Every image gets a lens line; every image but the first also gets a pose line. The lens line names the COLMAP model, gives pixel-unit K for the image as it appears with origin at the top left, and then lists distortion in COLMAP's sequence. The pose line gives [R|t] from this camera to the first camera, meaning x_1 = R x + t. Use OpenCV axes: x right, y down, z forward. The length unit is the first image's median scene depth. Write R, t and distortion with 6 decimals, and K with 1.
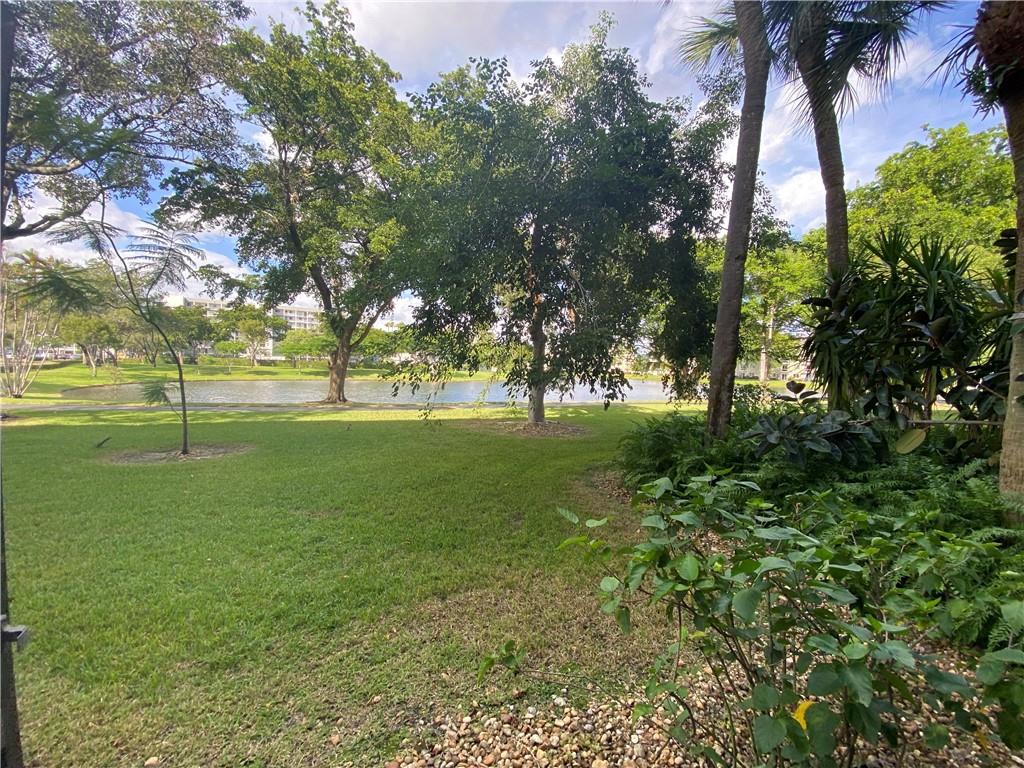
lens RADIAL K [[404.2, 0, 512.0], [0, 404.2, 384.0], [0, 0, 1]] dist [0.000468, -0.000160]
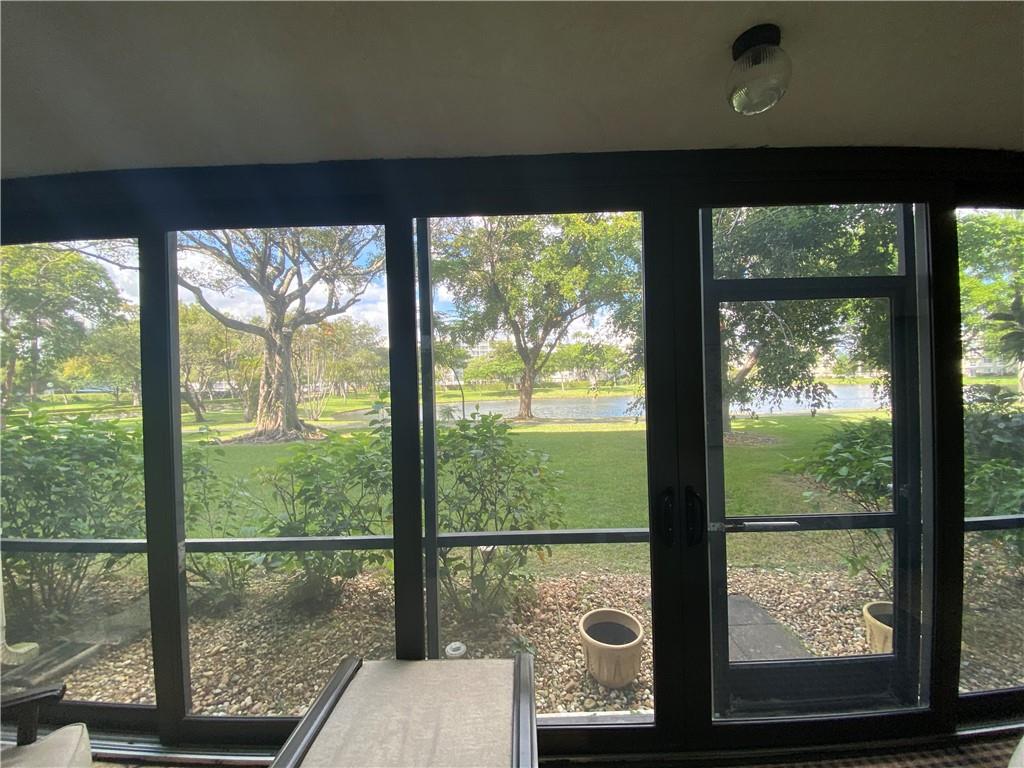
lens RADIAL K [[404.2, 0, 512.0], [0, 404.2, 384.0], [0, 0, 1]] dist [0.000468, -0.000160]
pose [[0.929833, -0.057216, -0.363507, -0.081523], [0.044113, 0.998046, -0.044254, -0.010427], [0.365329, 0.025114, 0.930540, -0.233594]]
